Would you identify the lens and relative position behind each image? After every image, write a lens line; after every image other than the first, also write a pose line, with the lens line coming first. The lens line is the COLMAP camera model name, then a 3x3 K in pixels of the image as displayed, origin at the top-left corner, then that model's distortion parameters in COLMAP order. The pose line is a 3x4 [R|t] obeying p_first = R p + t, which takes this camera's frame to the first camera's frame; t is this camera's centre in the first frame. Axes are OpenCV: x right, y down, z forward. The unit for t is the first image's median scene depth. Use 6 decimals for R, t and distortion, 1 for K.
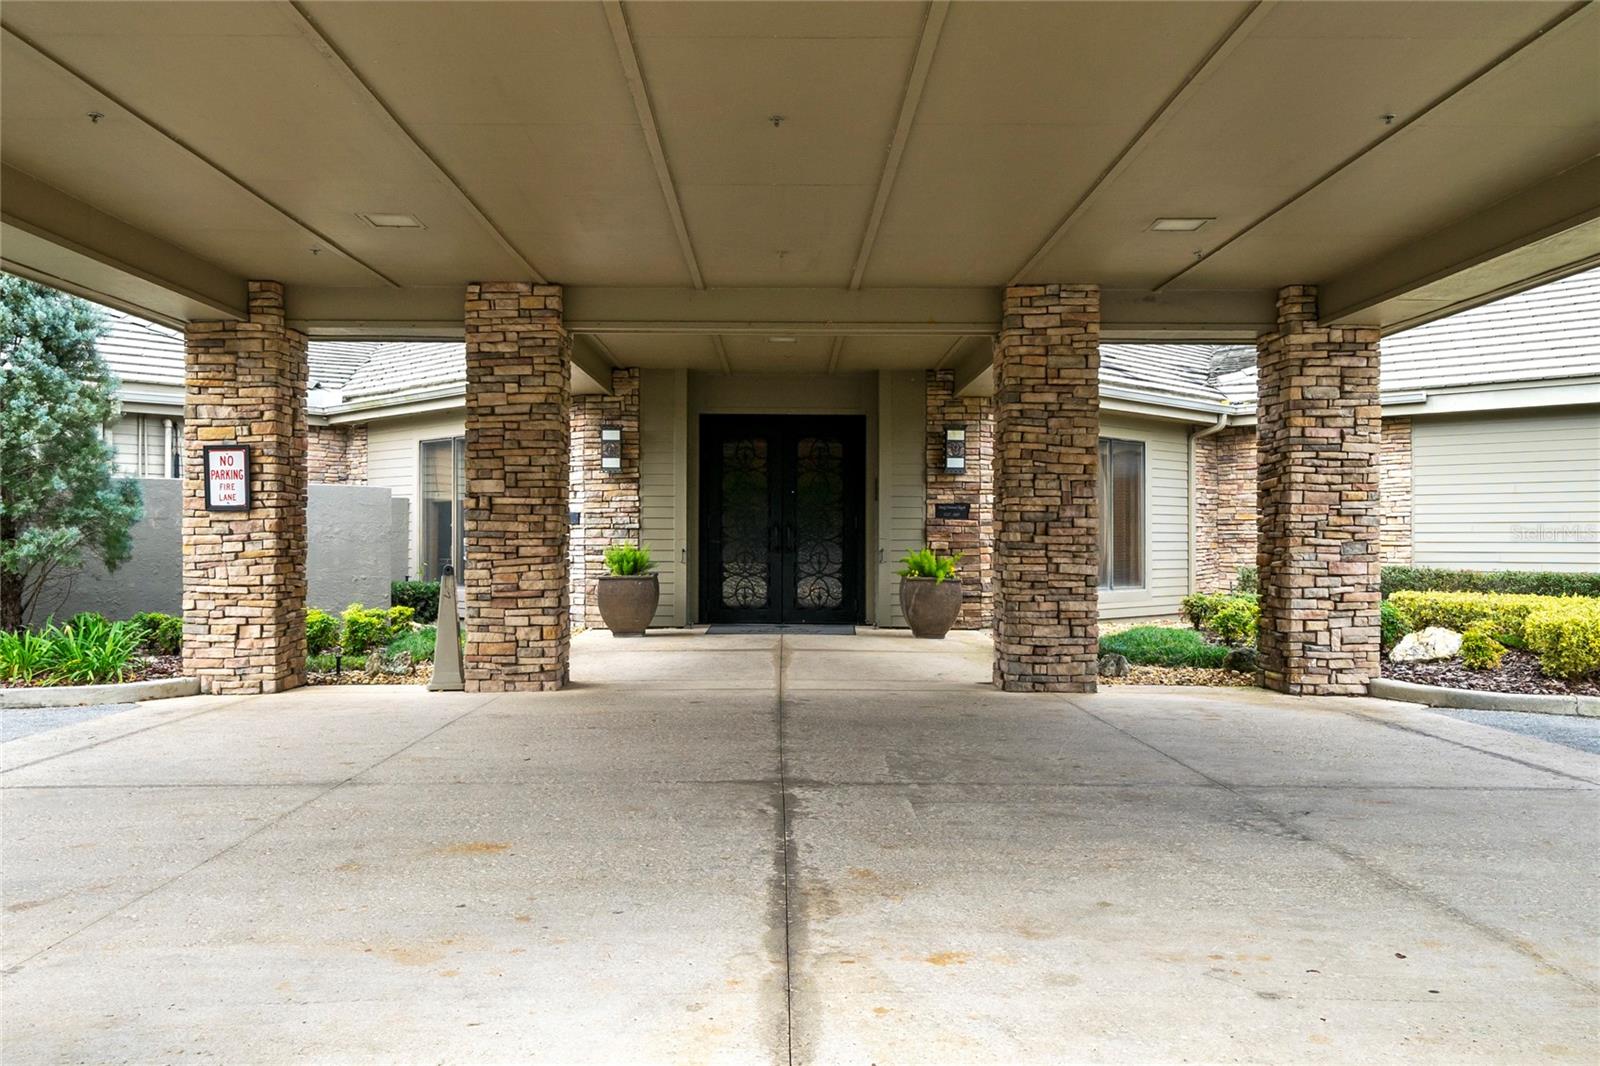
lens RADIAL K [[1291.8, 0, 800.0], [0, 1291.8, 533.0], [0, 0, 1]] dist [-0.000016, -0.000054]
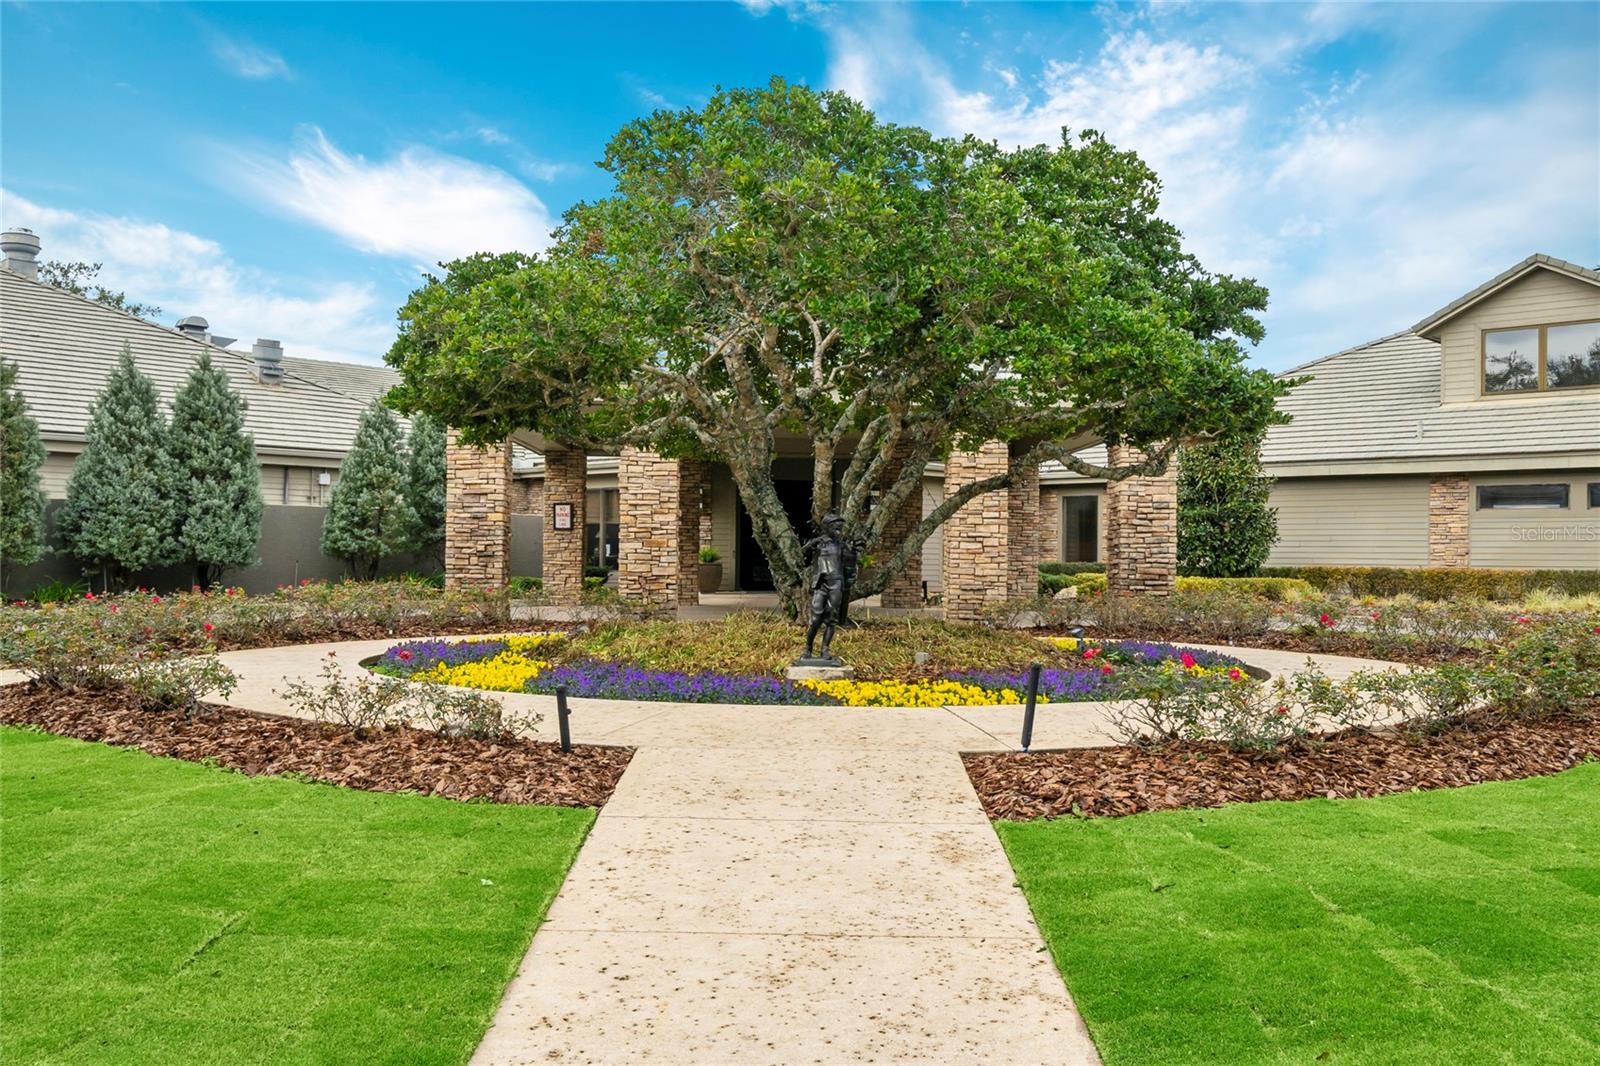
lens RADIAL K [[1440.9, 0, 800.0], [0, 1440.9, 533.0], [0, 0, 1]] dist [0.000266, 0.002012]
pose [[0.999665, 0.009855, 0.023944, -0.062914], [-0.009568, 0.999881, -0.012067, 0.016695], [-0.024060, 0.011834, 0.999640, -1.697108]]
